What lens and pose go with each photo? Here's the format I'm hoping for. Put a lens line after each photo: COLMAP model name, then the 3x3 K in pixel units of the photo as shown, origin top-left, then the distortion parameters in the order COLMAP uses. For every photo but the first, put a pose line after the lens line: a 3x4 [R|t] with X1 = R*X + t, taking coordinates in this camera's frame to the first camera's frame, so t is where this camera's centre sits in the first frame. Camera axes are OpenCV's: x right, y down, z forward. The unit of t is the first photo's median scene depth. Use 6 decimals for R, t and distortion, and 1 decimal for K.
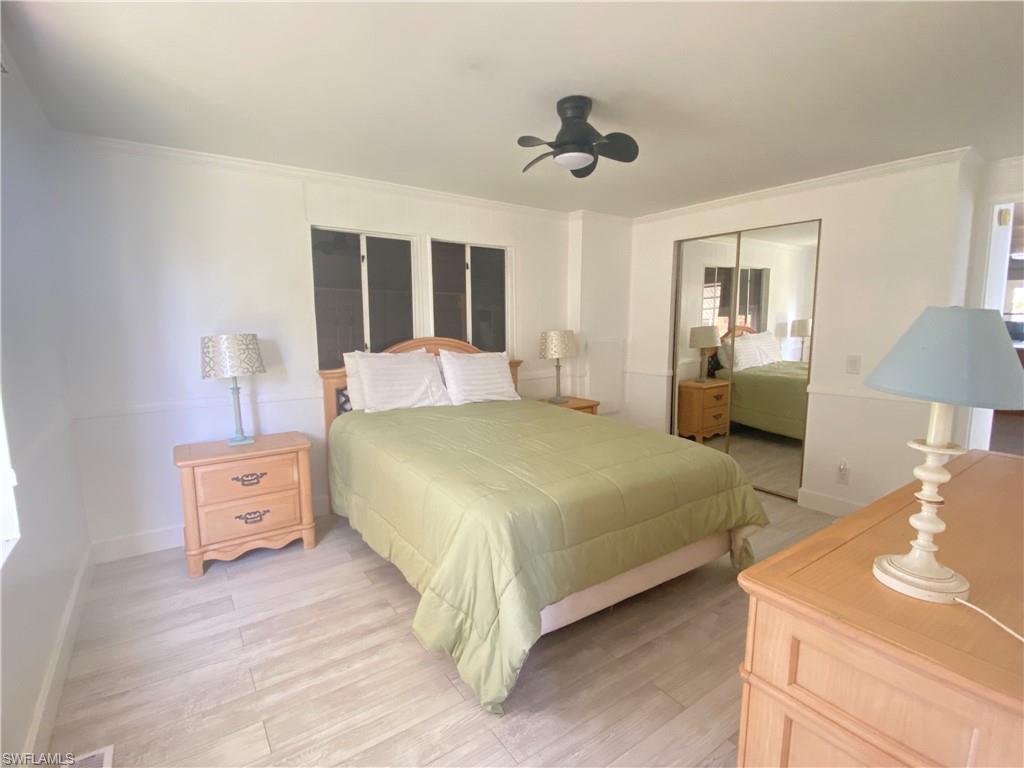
lens RADIAL K [[489.5, 0, 509.0], [0, 489.5, 384.8], [0, 0, 1]] dist [0.014996, -0.014659]
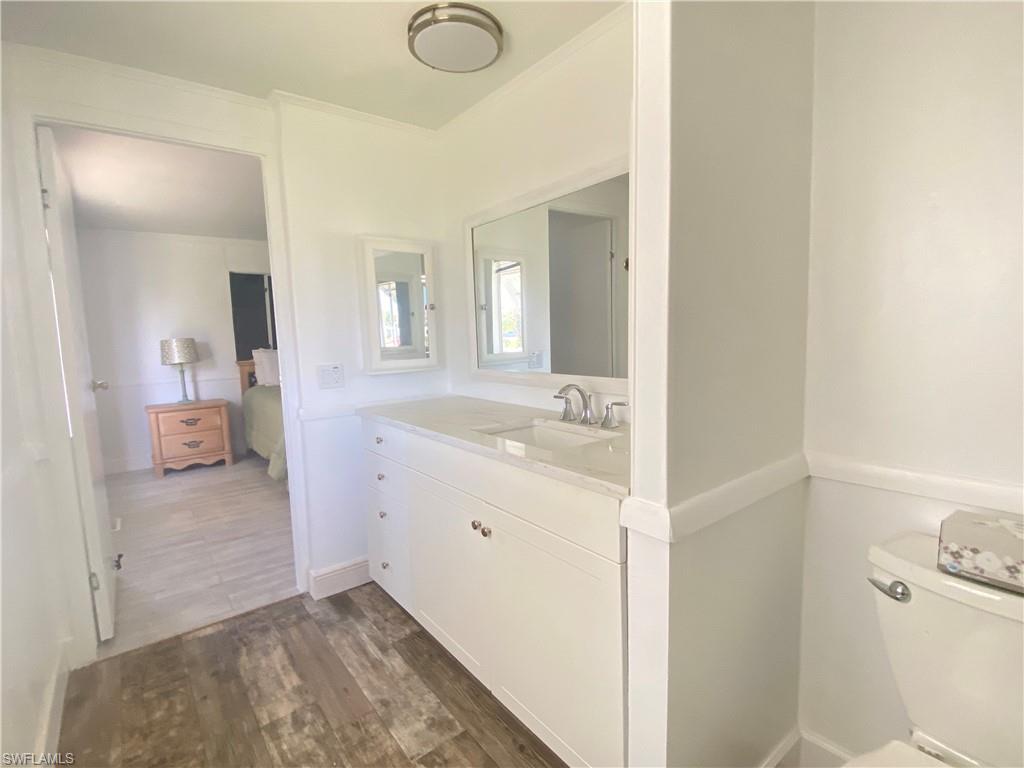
lens RADIAL K [[489.5, 0, 509.0], [0, 489.5, 384.8], [0, 0, 1]] dist [0.014996, -0.014659]
pose [[0.997779, -0.024742, 0.061840, 0.455097], [0.025614, 0.999583, -0.013351, 0.104488], [-0.061484, 0.014906, 0.997997, -0.747477]]
